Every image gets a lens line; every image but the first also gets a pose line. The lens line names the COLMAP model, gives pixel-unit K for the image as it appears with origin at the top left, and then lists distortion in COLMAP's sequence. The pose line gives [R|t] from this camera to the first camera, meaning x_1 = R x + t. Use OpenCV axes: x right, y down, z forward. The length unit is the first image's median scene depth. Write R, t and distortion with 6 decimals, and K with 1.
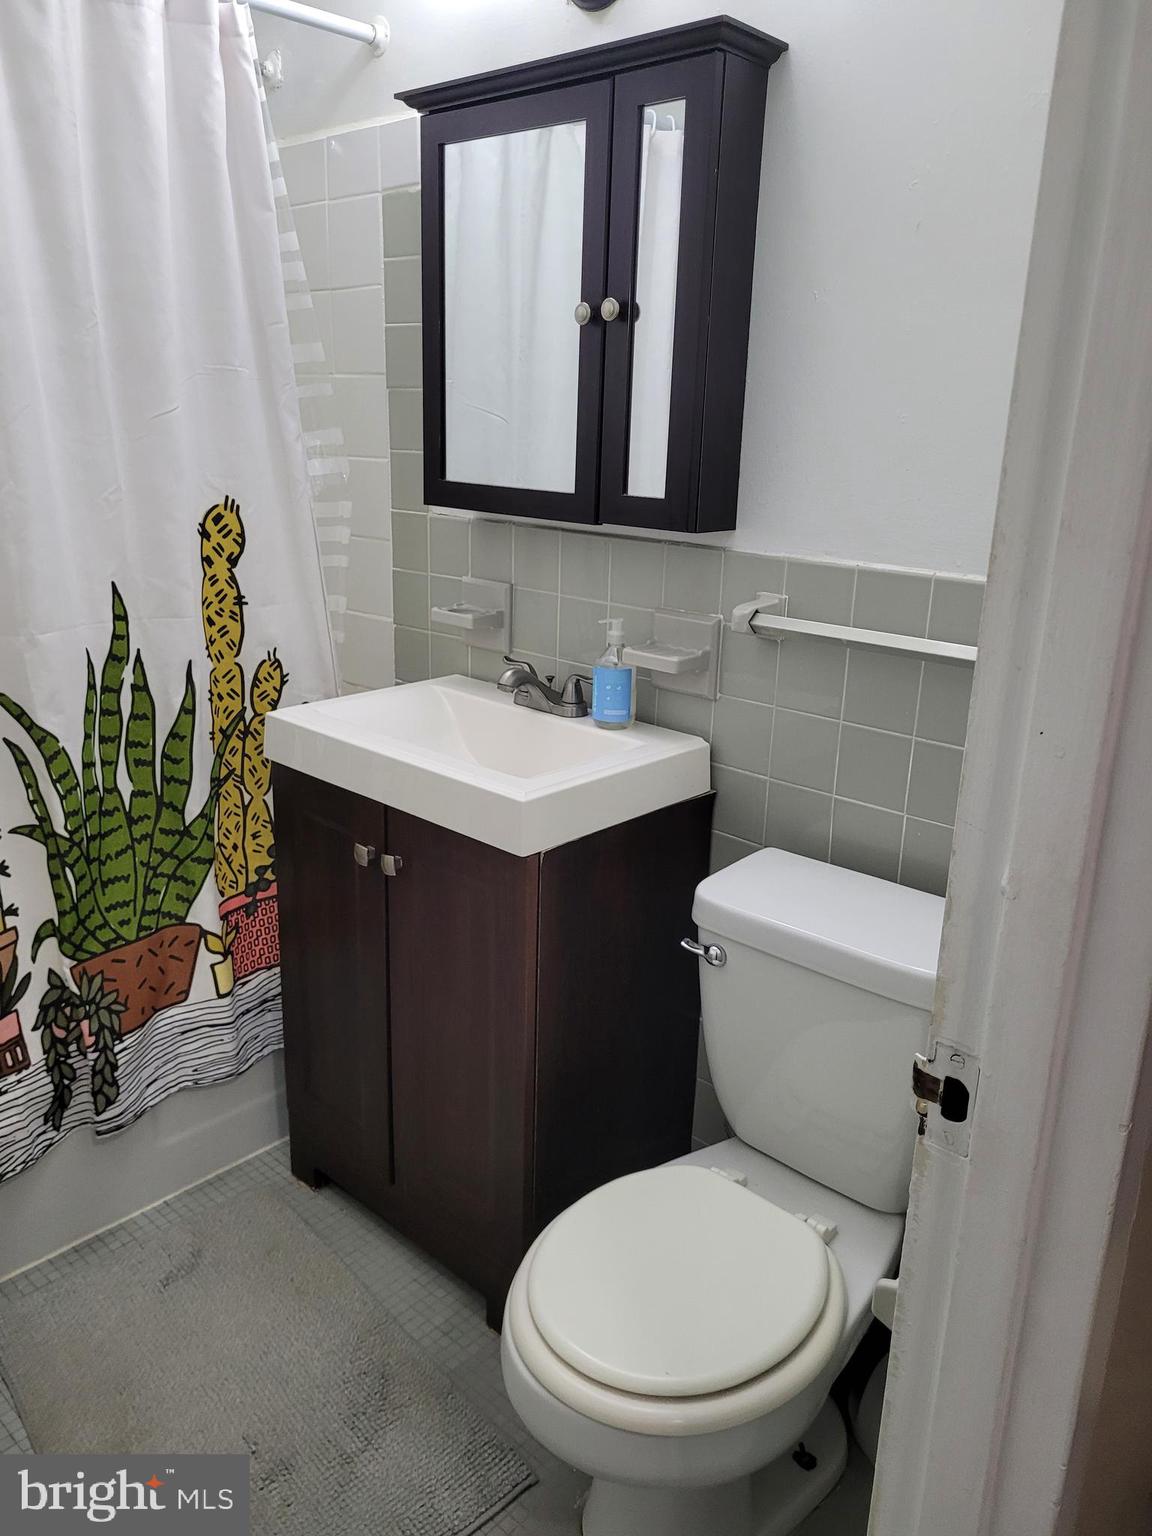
lens RADIAL K [[1167.3, 0, 575.1], [0, 1167.3, 764.8], [0, 0, 1]] dist [0.040771, -0.018635]
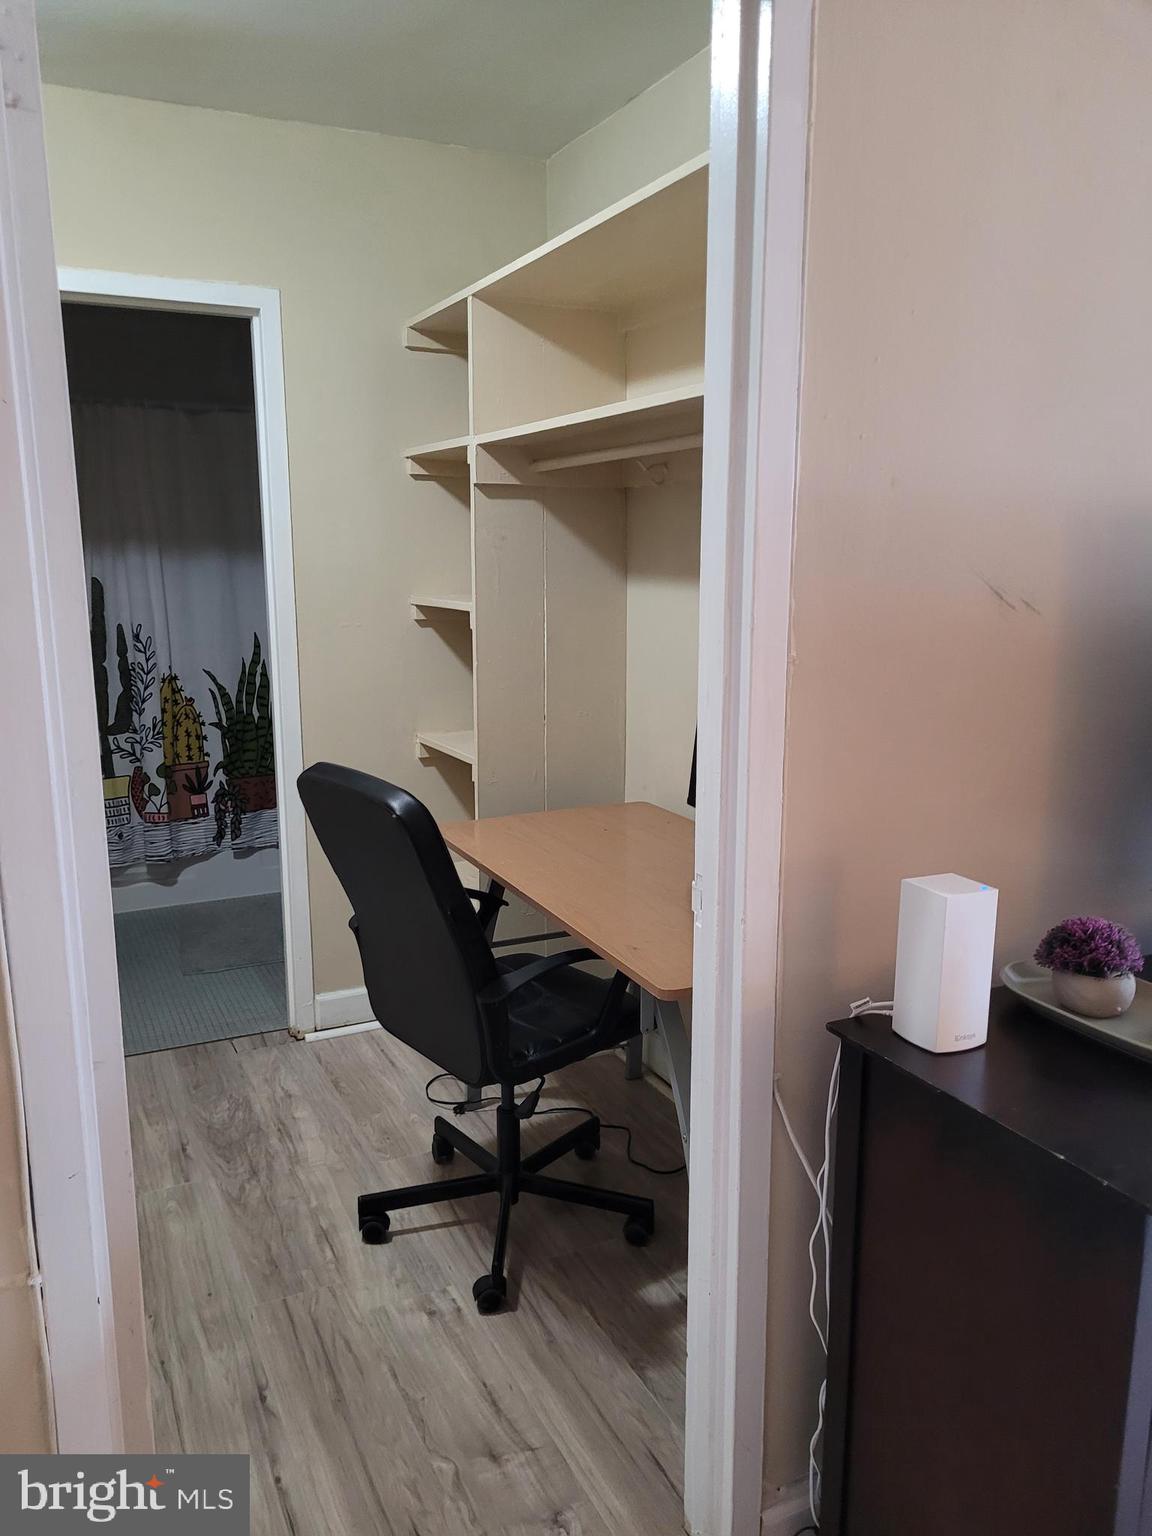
lens RADIAL K [[1167.3, 0, 576.4], [0, 1167.3, 775.1], [0, 0, 1]] dist [0.040771, -0.018635]
pose [[0.937530, 0.035464, -0.346093, 0.873394], [-0.072590, 0.992836, -0.094903, 0.259790], [0.340248, 0.114097, 0.933388, -0.841534]]
